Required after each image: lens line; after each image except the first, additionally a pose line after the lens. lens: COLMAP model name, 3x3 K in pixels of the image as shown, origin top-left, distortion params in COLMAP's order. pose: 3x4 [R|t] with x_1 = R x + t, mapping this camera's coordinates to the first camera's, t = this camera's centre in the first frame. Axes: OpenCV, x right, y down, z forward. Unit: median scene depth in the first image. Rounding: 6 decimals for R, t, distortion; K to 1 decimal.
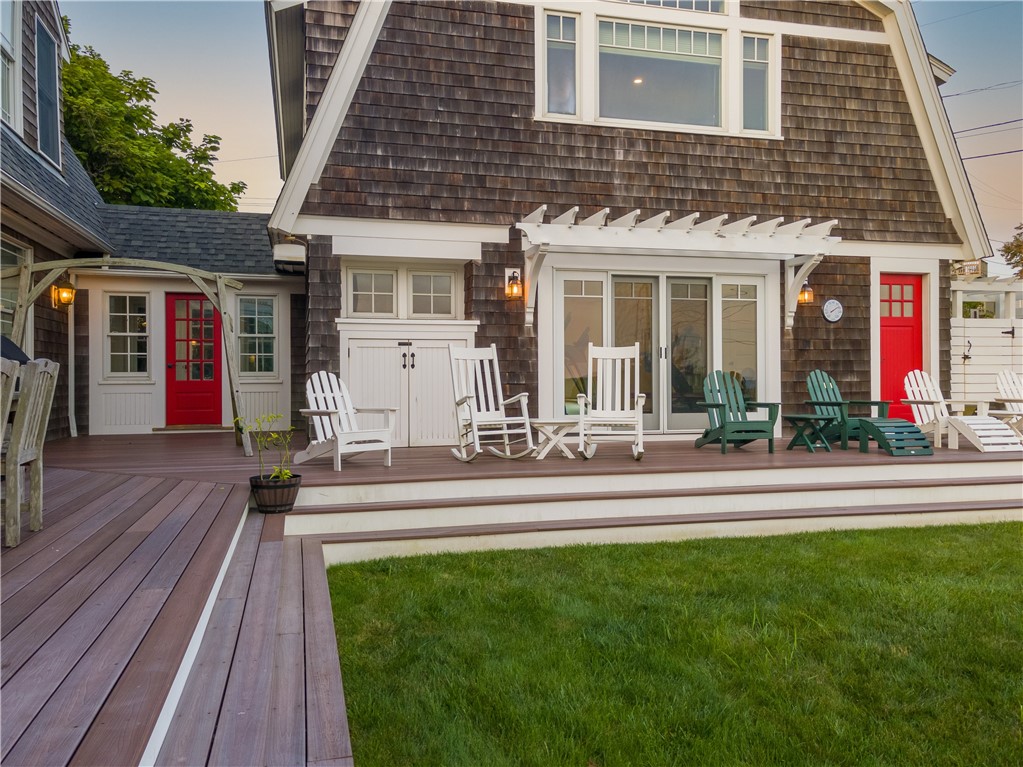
lens RADIAL K [[768.3, 0, 506.7], [0, 768.3, 364.9], [0, 0, 1]] dist [0.039653, 0.005002]
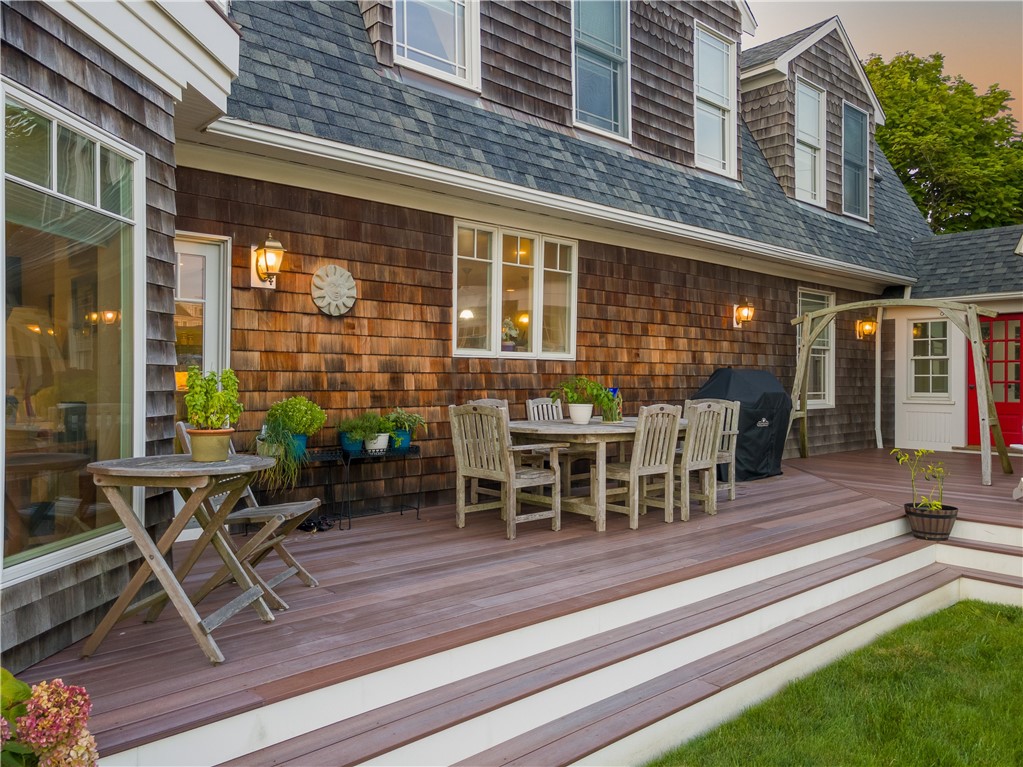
lens RADIAL K [[749.7, 0, 496.2], [0, 749.7, 380.8], [0, 0, 1]] dist [0.024929, 0.002165]
pose [[0.439467, 0.003299, -0.898253, 0.222824], [0.012643, 0.999871, 0.009858, -0.028792], [0.898170, -0.015689, 0.439368, -0.009833]]
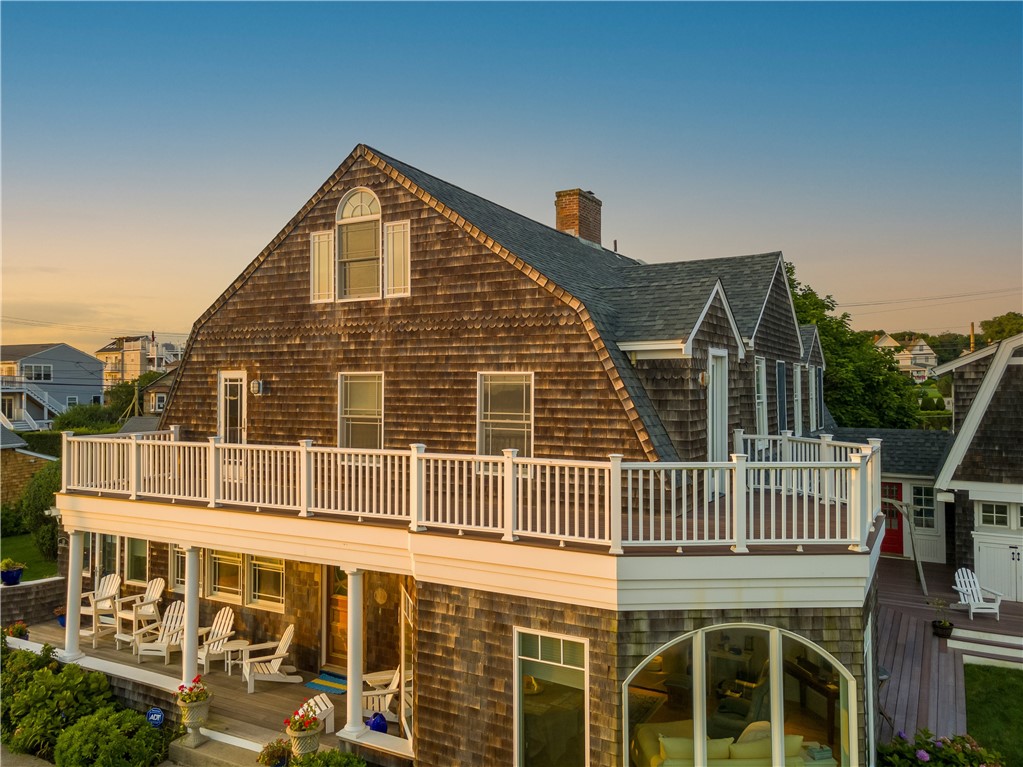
lens RADIAL K [[764.3, 0, 501.4], [0, 764.3, 384.5], [0, 0, 1]] dist [0.039428, -0.003414]
pose [[0.705816, -0.001674, -0.708394, 0.308876], [0.013326, 0.999852, 0.010915, -0.426247], [0.708270, -0.017144, 0.705733, -1.147949]]
